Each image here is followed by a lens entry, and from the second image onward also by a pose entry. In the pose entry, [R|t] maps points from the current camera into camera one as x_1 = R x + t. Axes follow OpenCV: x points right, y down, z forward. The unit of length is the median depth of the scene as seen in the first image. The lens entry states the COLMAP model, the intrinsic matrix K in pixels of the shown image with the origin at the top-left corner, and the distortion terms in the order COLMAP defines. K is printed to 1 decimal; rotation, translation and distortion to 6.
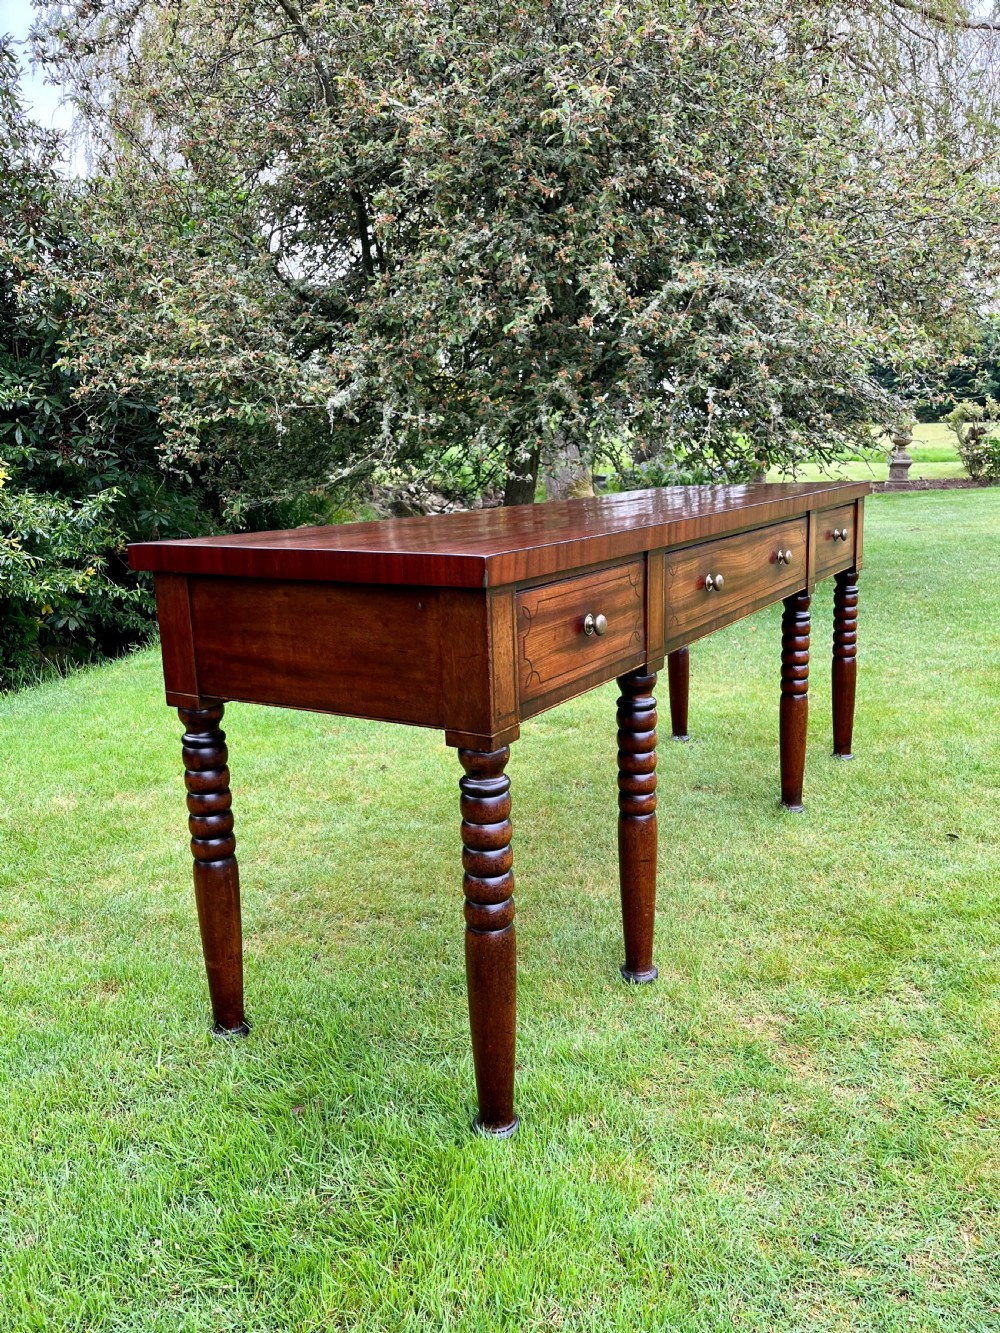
lens RADIAL K [[976.2, 0, 482.4], [0, 976.2, 666.2], [0, 0, 1]] dist [0.043555, -0.036166]
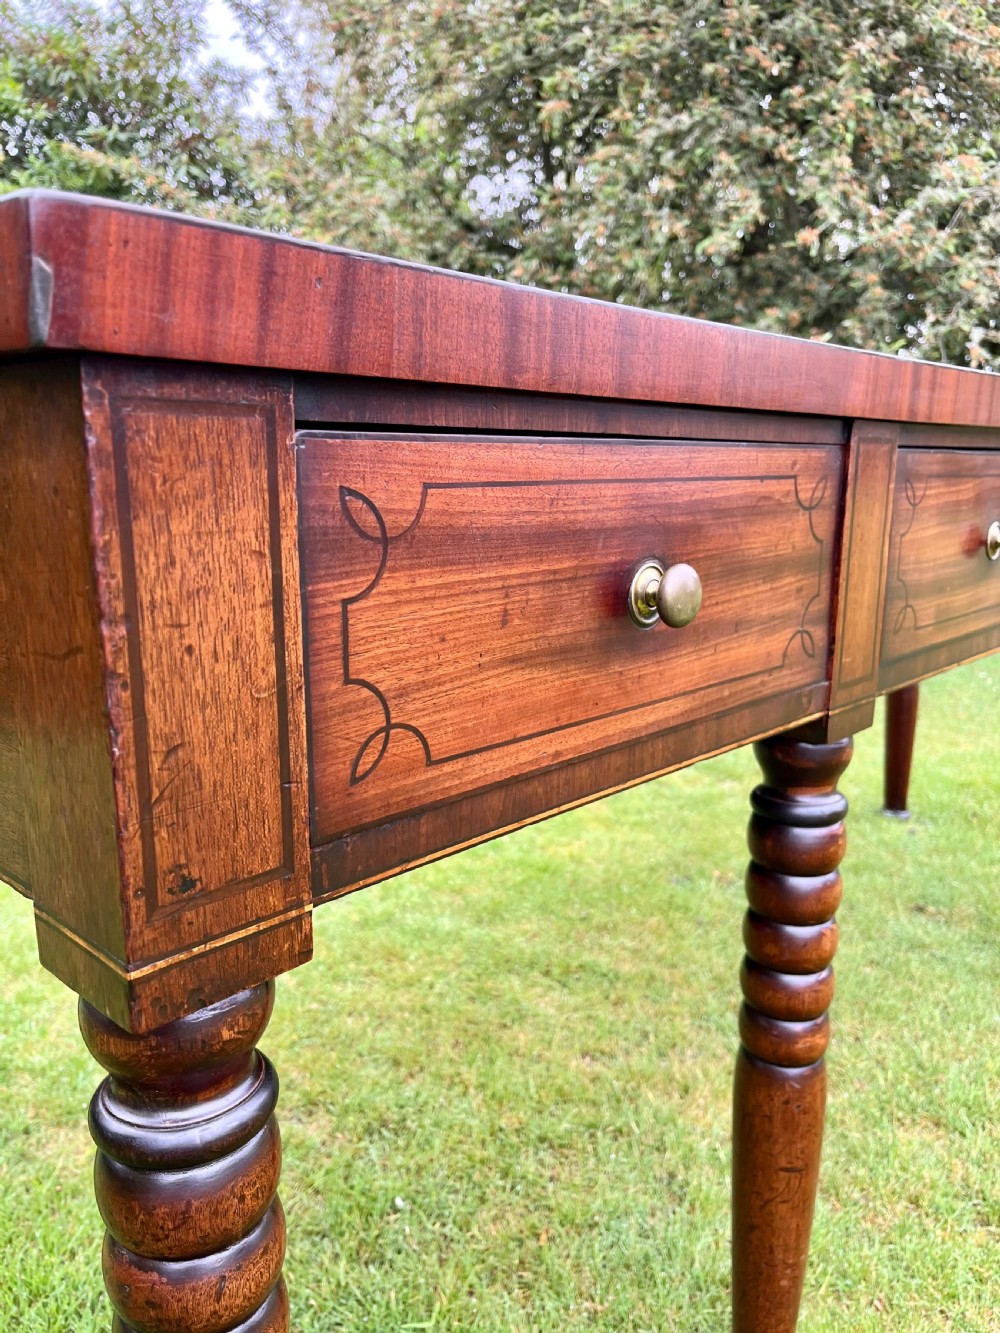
lens RADIAL K [[1006.6, 0, 500.5], [0, 1006.6, 672.2], [0, 0, 1]] dist [0.007035, -0.006427]
pose [[0.980968, 0.080092, -0.176880, 0.081935], [-0.079910, 0.996769, 0.008160, -0.009337], [0.176962, 0.006130, 0.984199, 0.433370]]
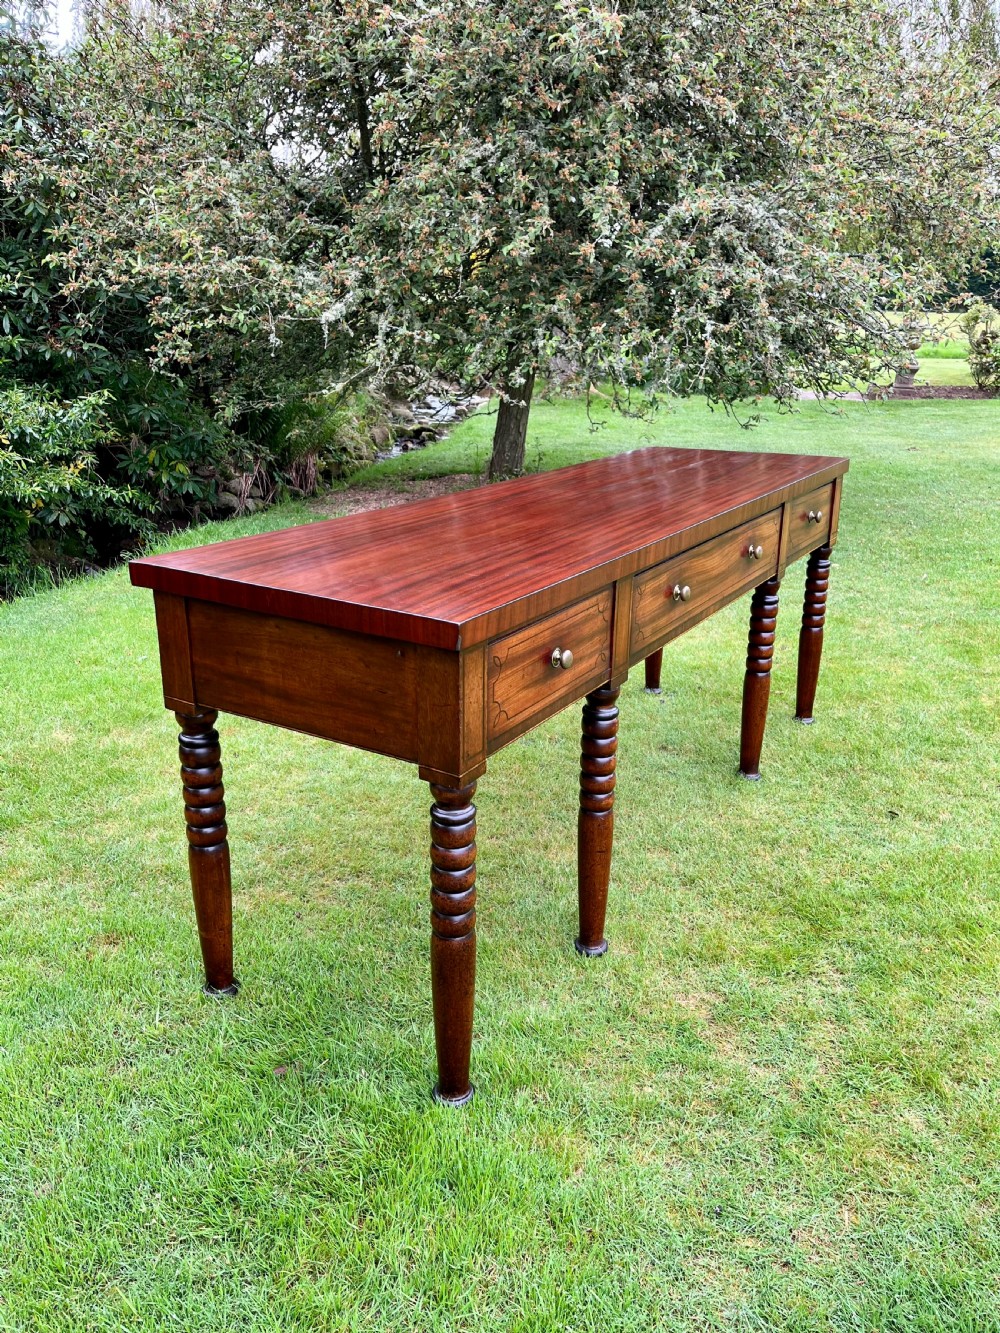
lens RADIAL K [[977.3, 0, 478.4], [0, 977.3, 662.0], [0, 0, 1]] dist [0.032399, -0.001869]
pose [[0.999220, 0.038472, 0.008888, 0.008917], [-0.039241, 0.992547, 0.115369, -0.106622], [-0.004383, -0.115628, 0.993283, -0.051344]]
